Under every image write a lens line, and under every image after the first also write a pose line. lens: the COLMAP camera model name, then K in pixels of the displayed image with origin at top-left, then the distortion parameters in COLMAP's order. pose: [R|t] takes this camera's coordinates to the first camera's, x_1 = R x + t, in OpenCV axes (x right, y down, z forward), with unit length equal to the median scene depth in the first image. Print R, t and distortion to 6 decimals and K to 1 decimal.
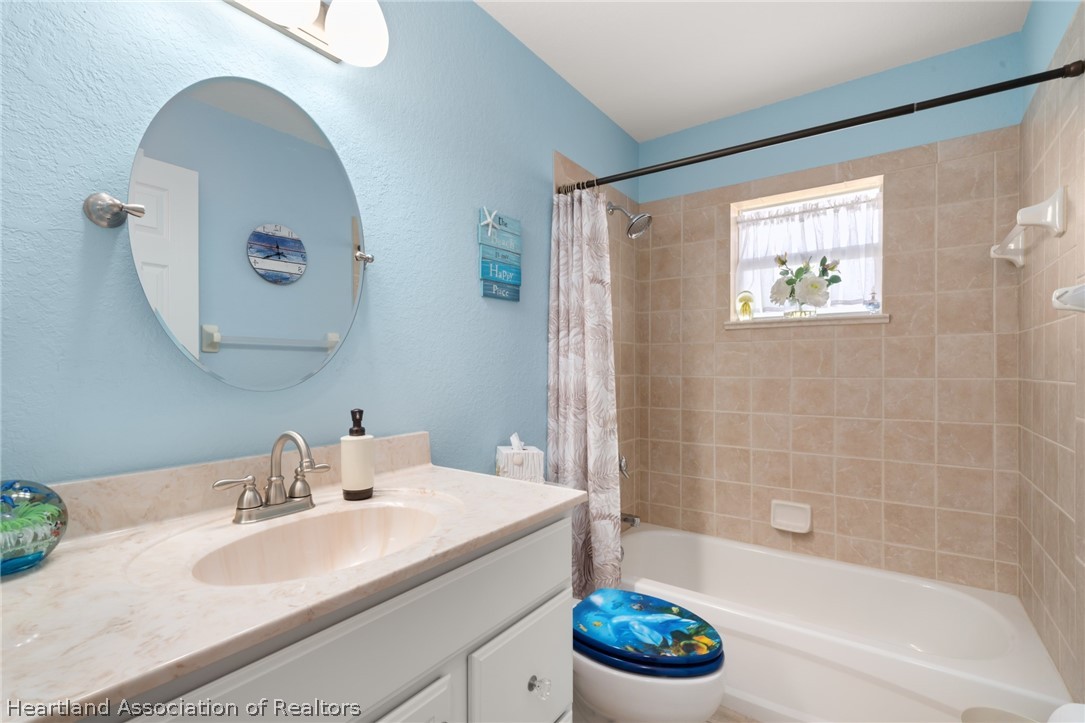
lens RADIAL K [[500.6, 0, 539.5], [0, 500.6, 364.5], [0, 0, 1]] dist [-0.002891, 0.000751]
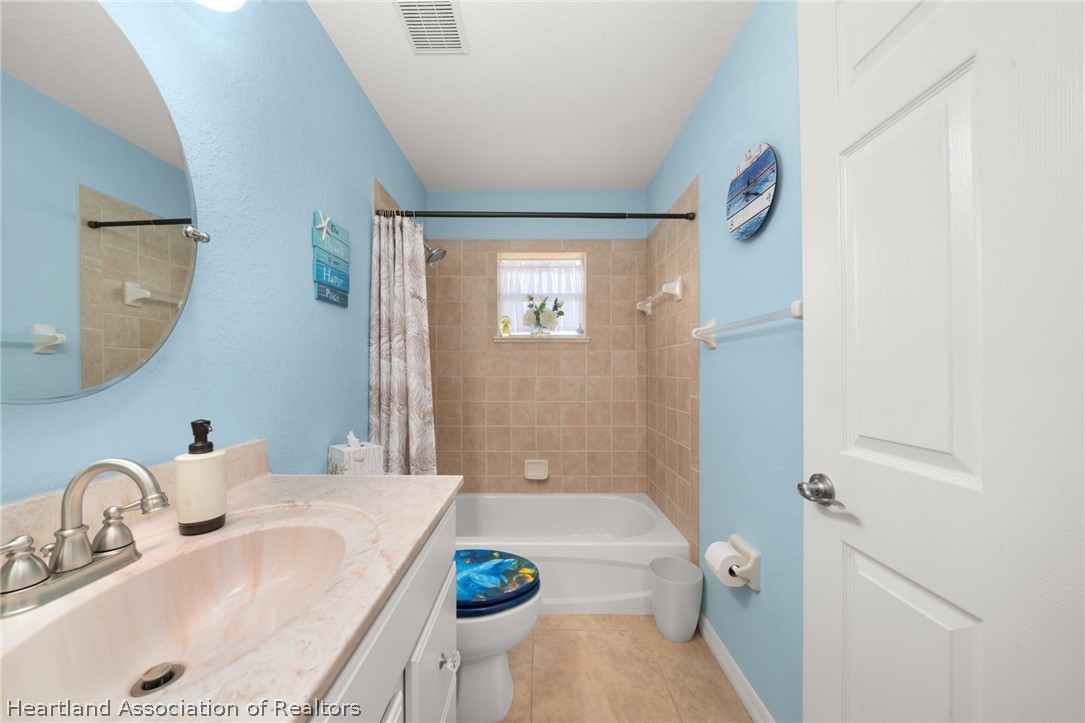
lens RADIAL K [[369.1, 0, 542.0], [0, 369.1, 366.5], [0, 0, 1]] dist [-0.009047, -0.000289]
pose [[0.810769, 0.005891, 0.585337, -0.159031], [-0.003906, 0.999982, -0.004654, 0.002002], [-0.585354, 0.001486, 0.810777, 0.119558]]
